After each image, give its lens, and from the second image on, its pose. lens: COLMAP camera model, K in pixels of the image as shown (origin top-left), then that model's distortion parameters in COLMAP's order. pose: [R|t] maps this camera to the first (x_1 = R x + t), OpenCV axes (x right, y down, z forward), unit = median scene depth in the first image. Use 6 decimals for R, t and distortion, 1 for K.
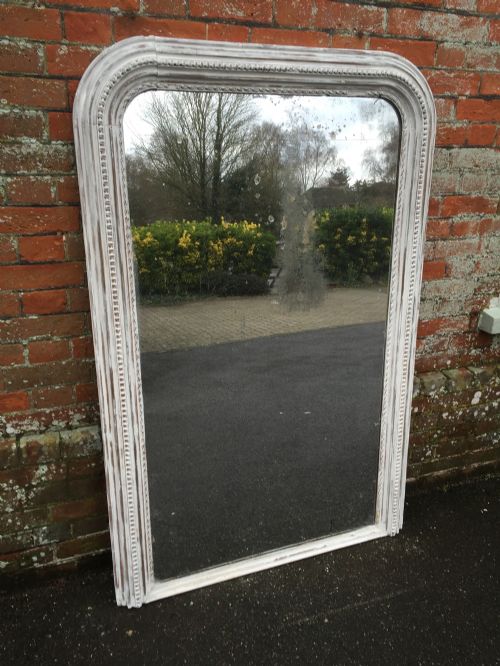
lens RADIAL K [[613.9, 0, 296.0], [0, 613.9, 348.3], [0, 0, 1]] dist [0.014021, -0.034850]
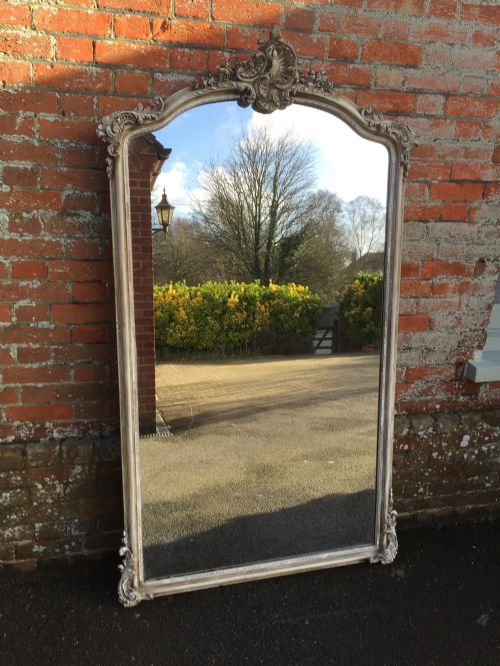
lens RADIAL K [[613.9, 0, 296.0], [0, 613.9, 348.3], [0, 0, 1]] dist [0.014021, -0.034850]
pose [[0.996671, 0.031773, -0.075078, 0.074215], [-0.039183, 0.994277, -0.099383, 0.040240], [0.071491, 0.101994, 0.992213, -0.149855]]
